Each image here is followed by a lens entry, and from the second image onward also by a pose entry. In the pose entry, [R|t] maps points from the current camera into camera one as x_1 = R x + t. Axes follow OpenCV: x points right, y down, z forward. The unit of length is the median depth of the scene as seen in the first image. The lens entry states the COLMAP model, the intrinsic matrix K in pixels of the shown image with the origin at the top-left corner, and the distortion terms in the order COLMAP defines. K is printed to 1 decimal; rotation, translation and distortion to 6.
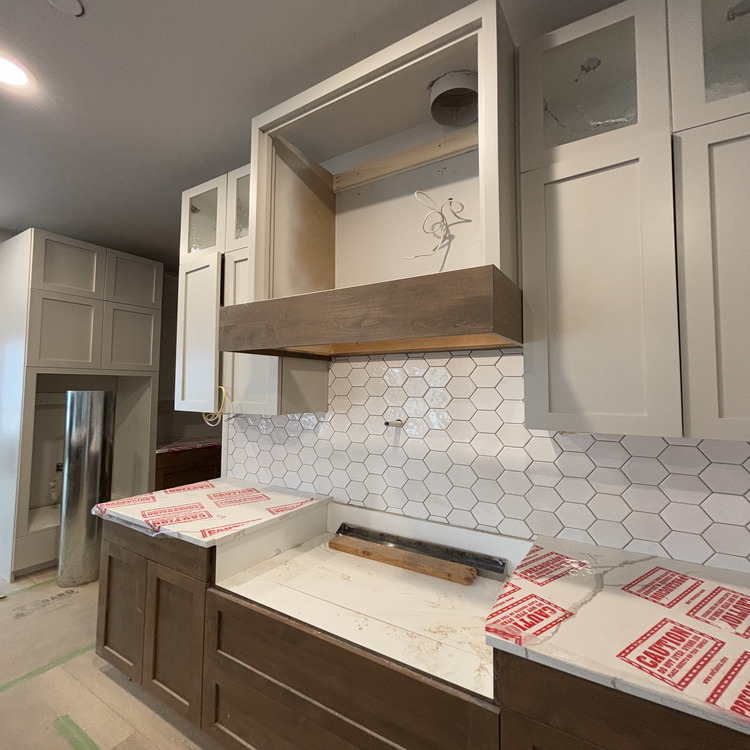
lens RADIAL K [[398.1, 0, 372.2], [0, 398.1, 355.5], [0, 0, 1]] dist [0.001335, -0.000895]
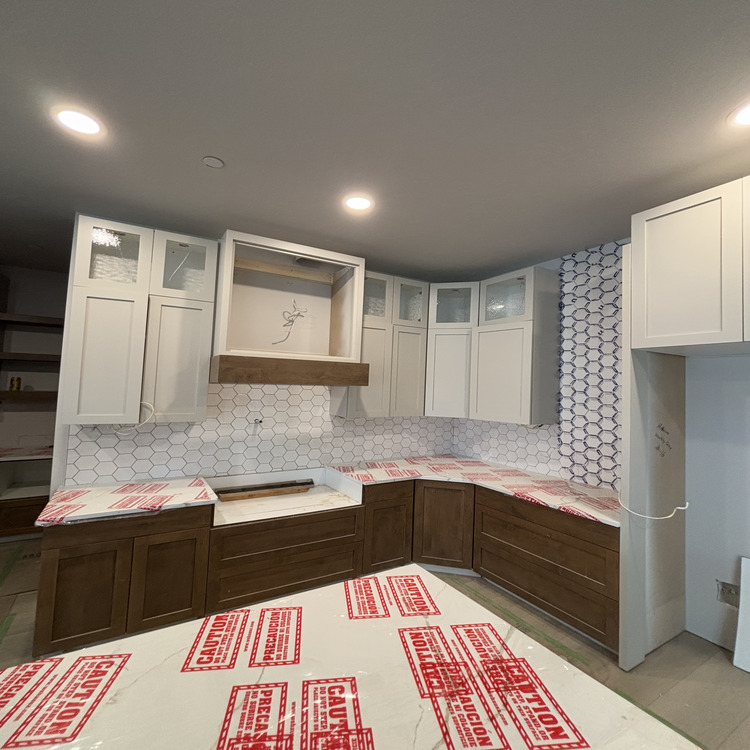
lens RADIAL K [[398.1, 0, 372.2], [0, 398.1, 355.5], [0, 0, 1]] dist [0.001335, -0.000895]
pose [[0.462354, 0.079069, 0.883163, -1.421368], [-0.090713, 0.995008, -0.041592, -0.097803], [-0.882043, -0.060884, 0.467219, -0.260860]]
